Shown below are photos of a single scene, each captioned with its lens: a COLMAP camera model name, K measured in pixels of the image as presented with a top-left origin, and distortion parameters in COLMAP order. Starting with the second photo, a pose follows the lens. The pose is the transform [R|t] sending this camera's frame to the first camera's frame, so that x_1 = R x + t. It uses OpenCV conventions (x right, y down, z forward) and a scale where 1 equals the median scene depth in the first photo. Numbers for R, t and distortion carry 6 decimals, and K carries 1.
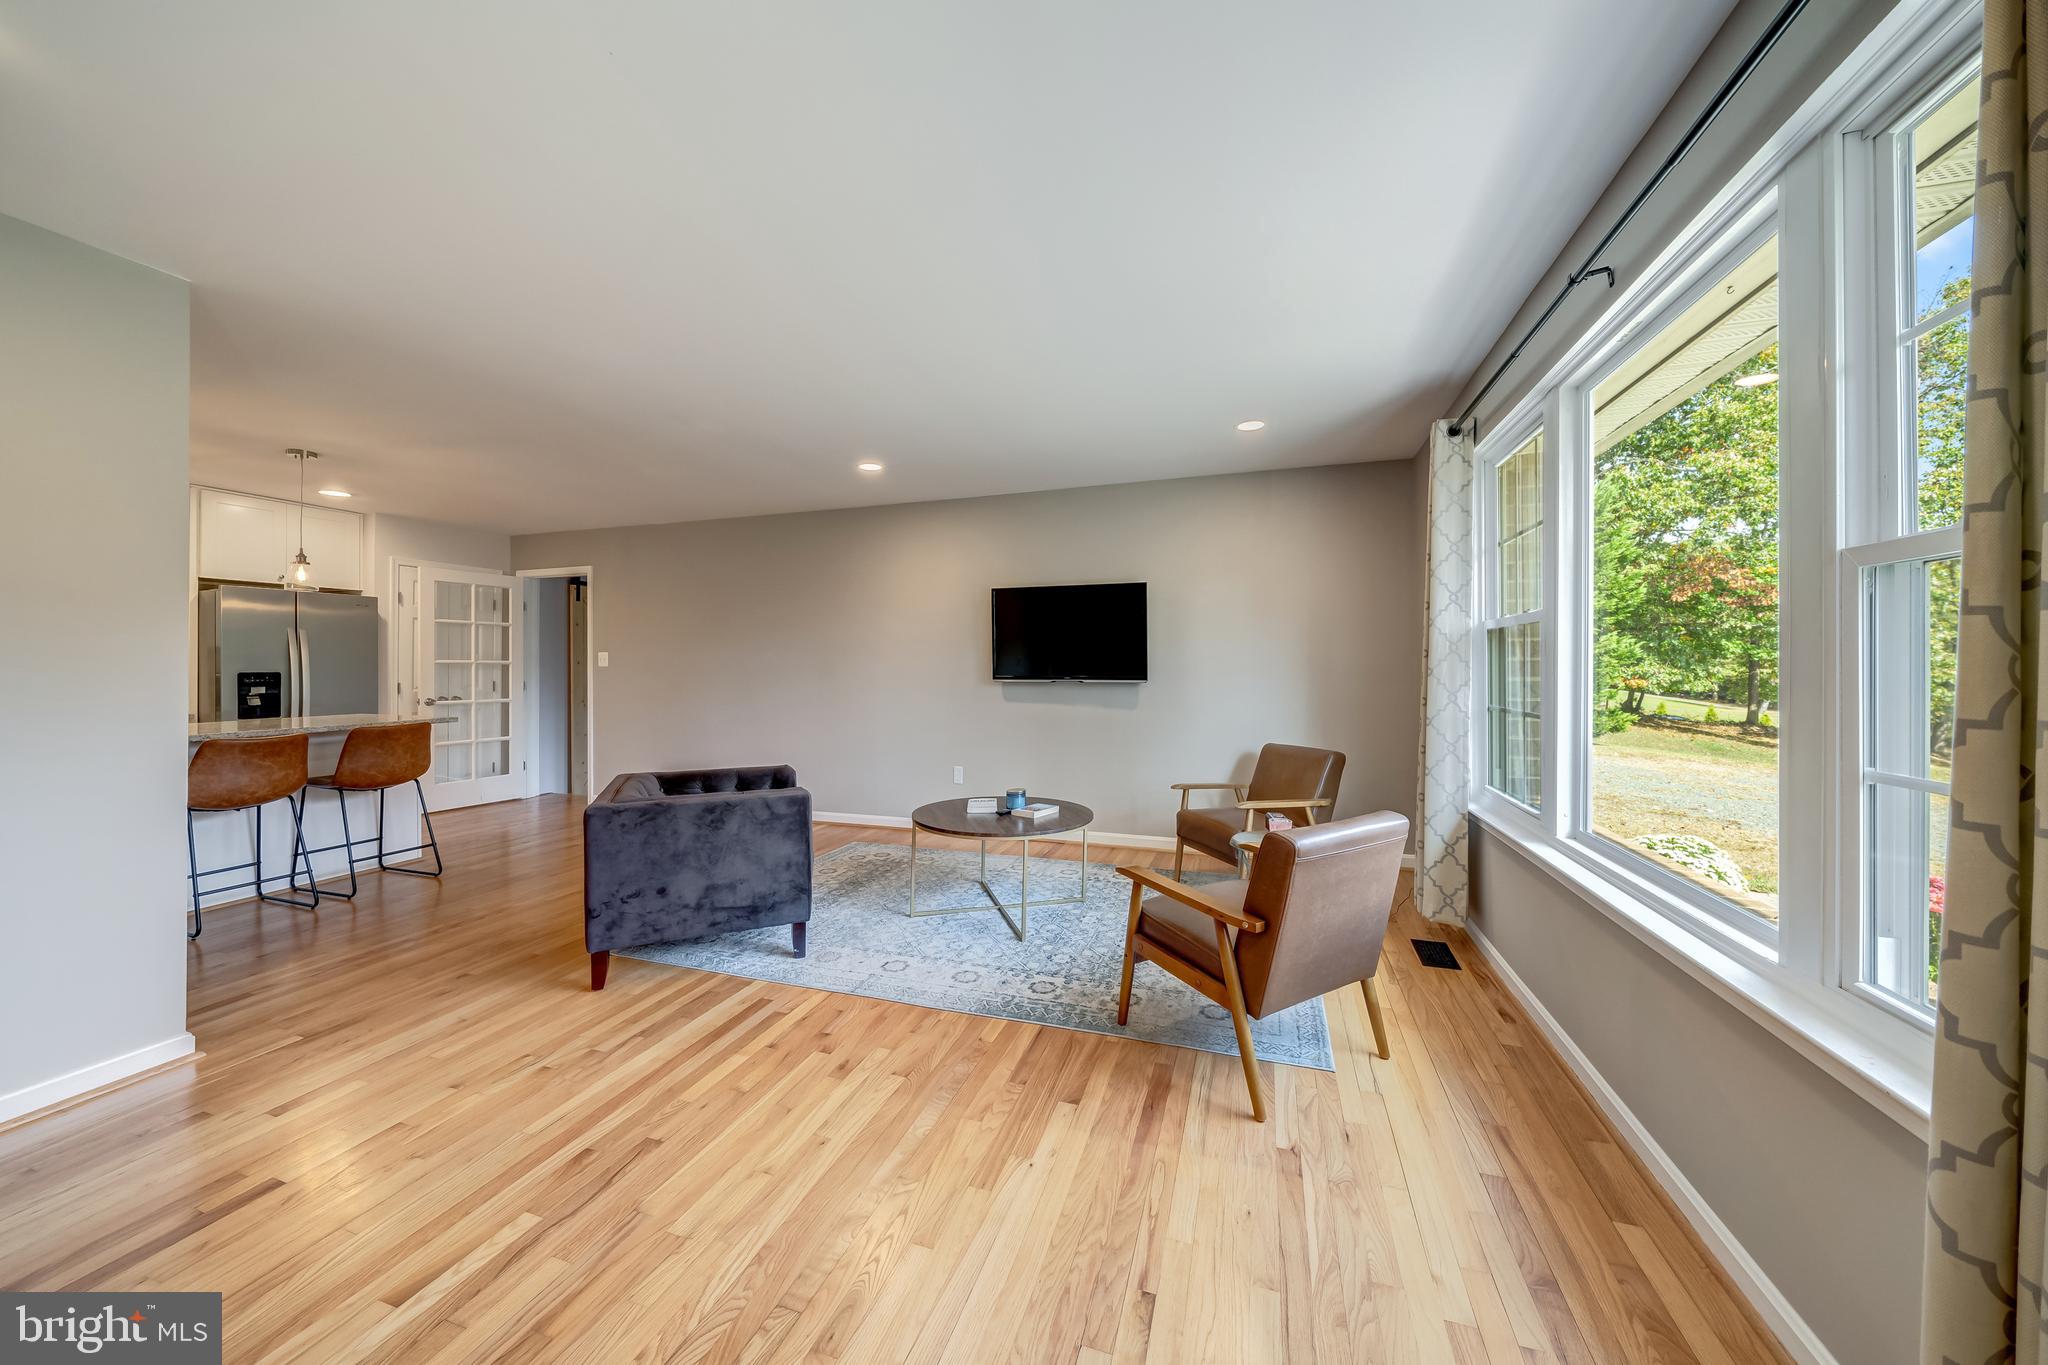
lens RADIAL K [[714.8, 0, 1012.1], [0, 714.8, 670.4], [0, 0, 1]] dist [-0.006087, 0.000451]
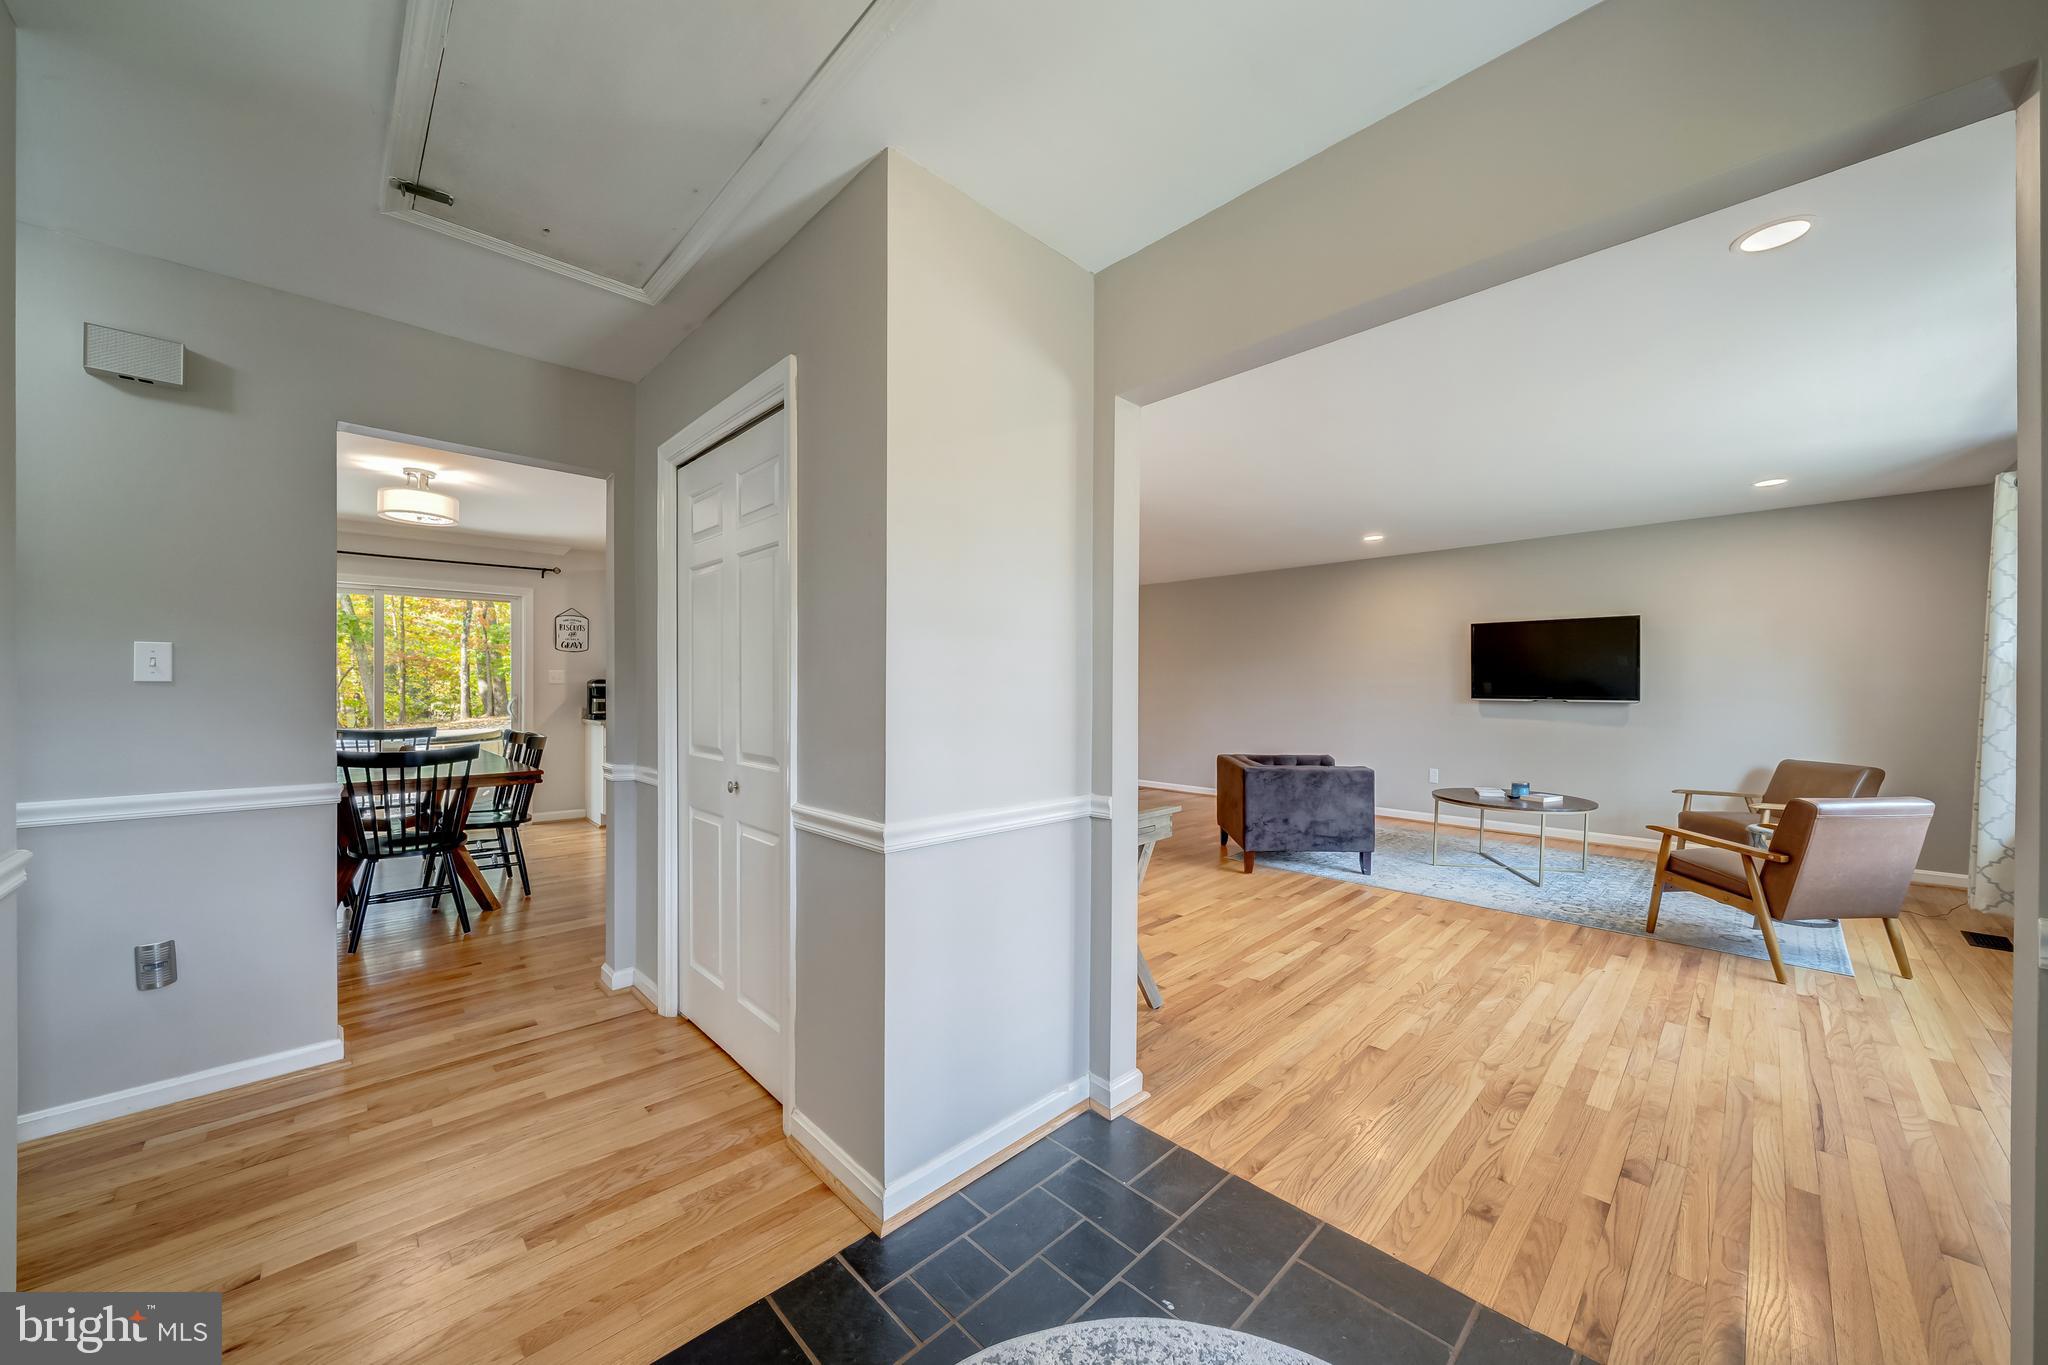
lens RADIAL K [[714.8, 0, 993.7], [0, 714.8, 690.8], [0, 0, 1]] dist [-0.006087, 0.000451]
pose [[0.882440, 0.009518, -0.470329, -0.361660], [-0.007715, 0.999954, 0.005759, -0.001750], [0.470362, -0.001454, 0.882472, -0.946008]]
